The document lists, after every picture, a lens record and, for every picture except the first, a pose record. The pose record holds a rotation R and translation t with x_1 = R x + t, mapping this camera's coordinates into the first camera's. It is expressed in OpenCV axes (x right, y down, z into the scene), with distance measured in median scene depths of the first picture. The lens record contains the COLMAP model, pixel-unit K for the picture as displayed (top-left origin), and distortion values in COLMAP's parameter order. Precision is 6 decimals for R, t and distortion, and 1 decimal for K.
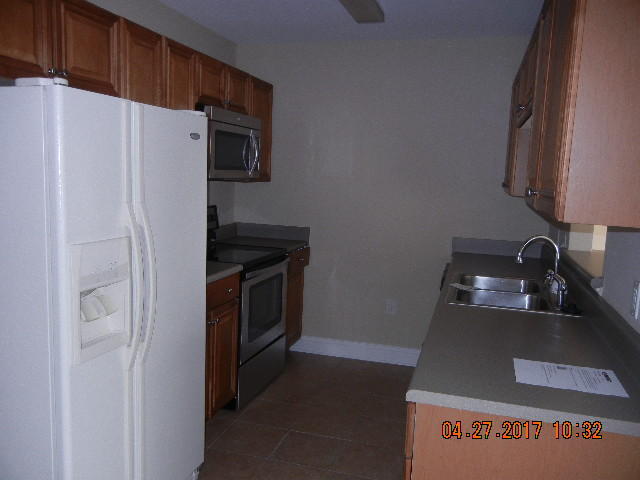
lens RADIAL K [[549.5, 0, 318.8], [0, 549.5, 239.9], [0, 0, 1]] dist [-0.014982, 0.013195]
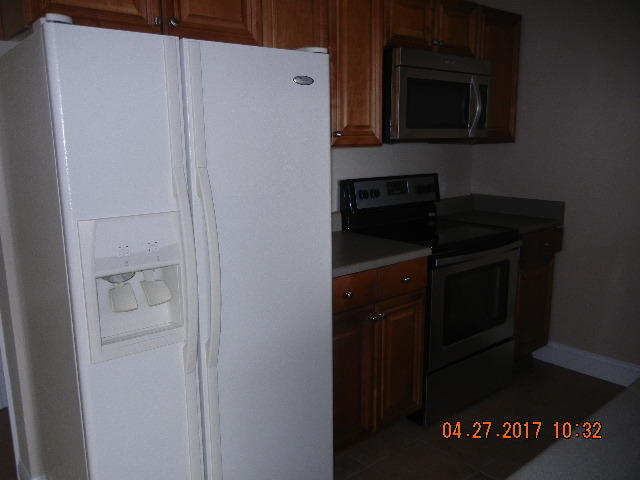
lens RADIAL K [[549.5, 0, 321.1], [0, 549.5, 243.6], [0, 0, 1]] dist [-0.014982, 0.013195]
pose [[0.841278, 0.053964, -0.537902, 0.137382], [-0.022242, 0.997618, 0.065298, -0.008304], [0.540144, -0.042970, 0.840475, 0.229698]]
